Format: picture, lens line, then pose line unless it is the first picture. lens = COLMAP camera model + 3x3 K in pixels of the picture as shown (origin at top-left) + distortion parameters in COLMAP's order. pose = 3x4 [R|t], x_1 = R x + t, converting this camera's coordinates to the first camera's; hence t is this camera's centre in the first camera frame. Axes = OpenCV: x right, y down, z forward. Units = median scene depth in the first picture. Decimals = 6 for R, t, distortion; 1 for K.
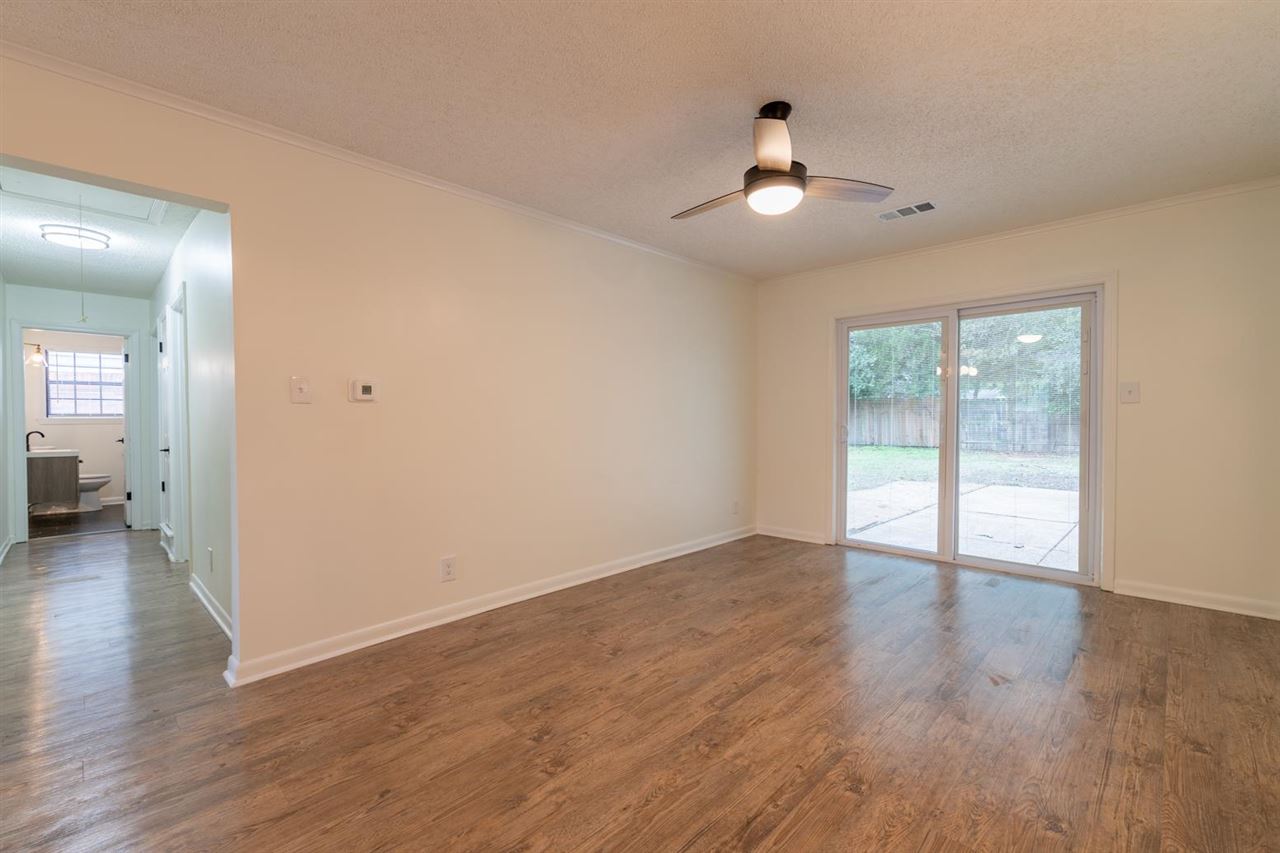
lens RADIAL K [[552.0, 0, 633.0], [0, 552.0, 428.7], [0, 0, 1]] dist [-0.000259, 0.000645]
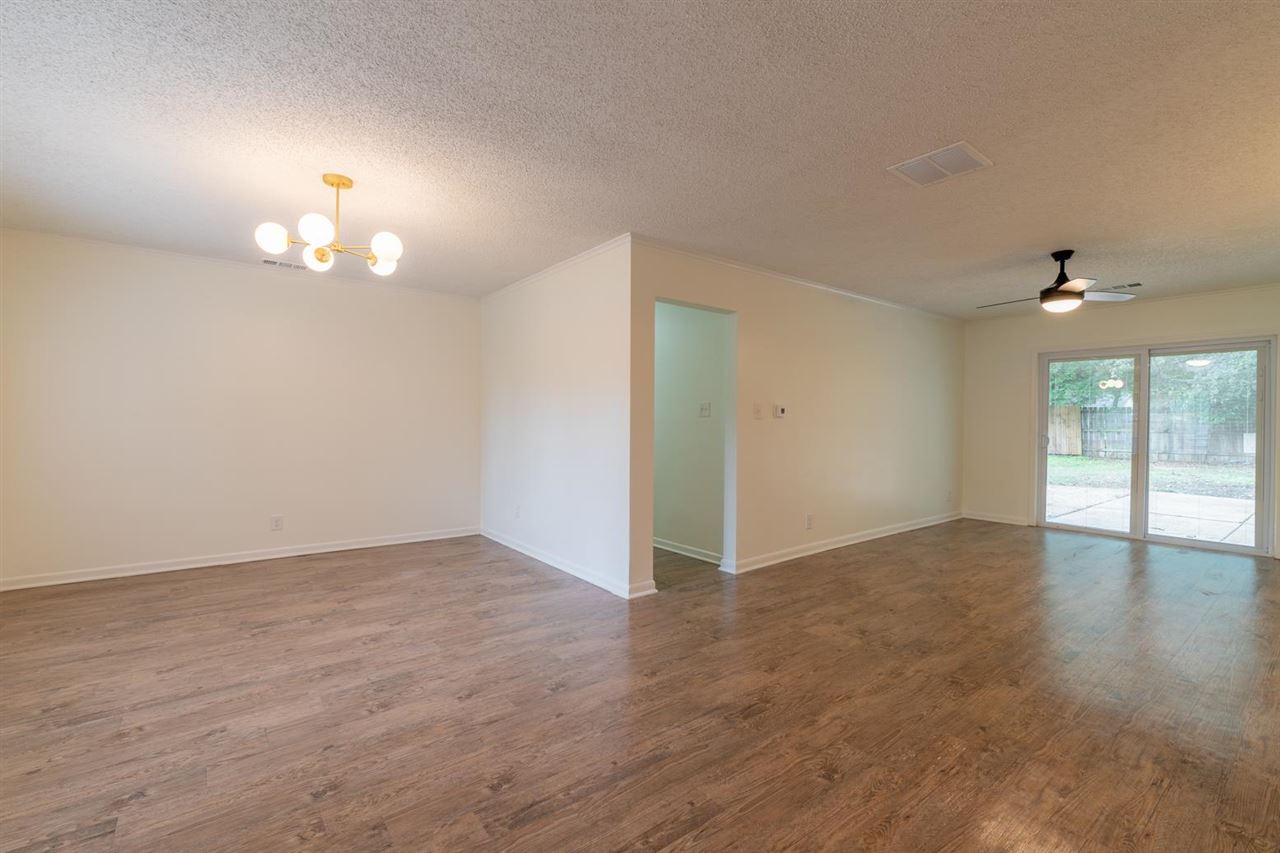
lens RADIAL K [[552.0, 0, 635.2], [0, 552.0, 423.2], [0, 0, 1]] dist [-0.000259, 0.000645]
pose [[0.990349, 0.011723, -0.138097, -0.446926], [-0.013668, 0.999820, -0.013142, -0.003214], [0.137918, 0.014903, 0.990332, -0.482015]]
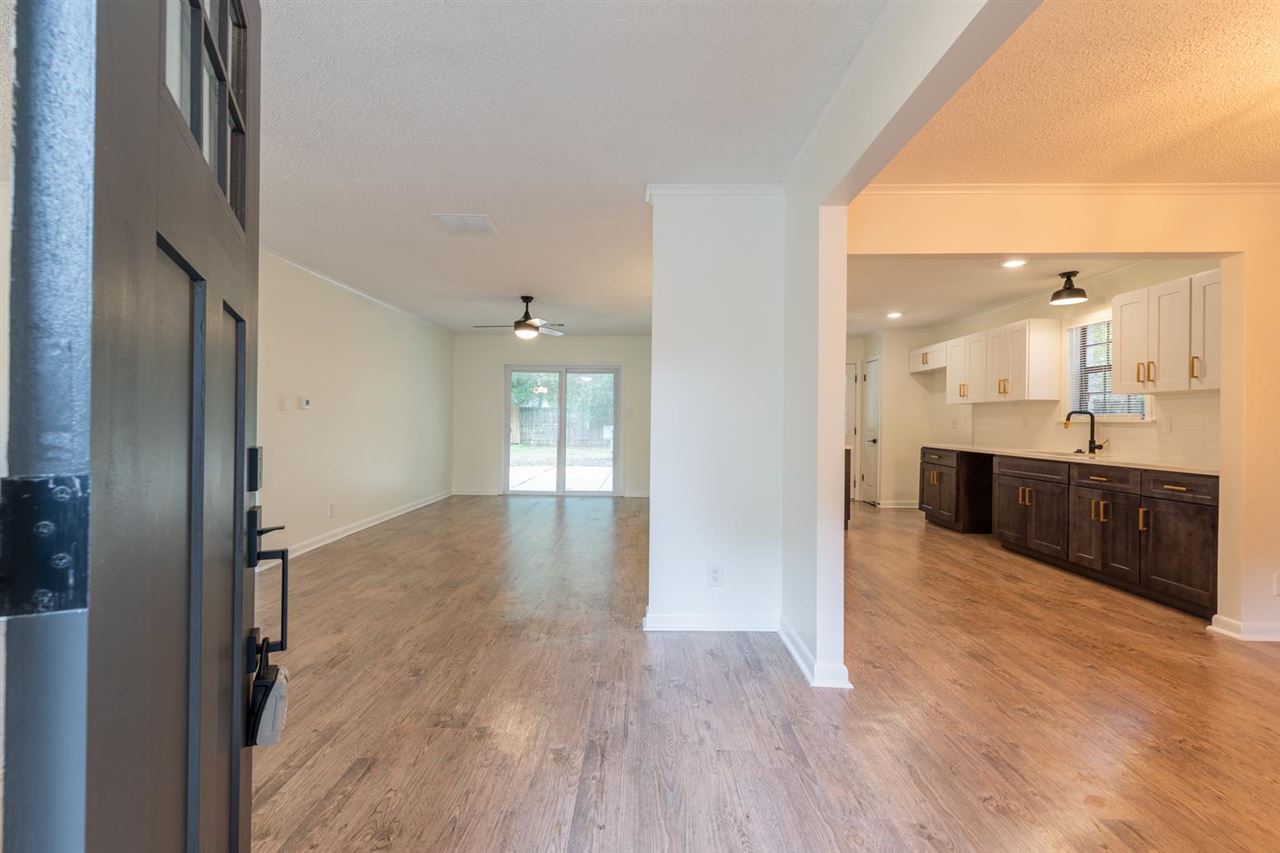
lens RADIAL K [[552.0, 0, 644.3], [0, 552.0, 427.3], [0, 0, 1]] dist [-0.000259, 0.000645]
pose [[0.714417, 0.003554, 0.699711, -0.599835], [0.001549, 0.999977, -0.006661, 0.012231], [-0.699718, 0.005843, 0.714395, -0.621011]]
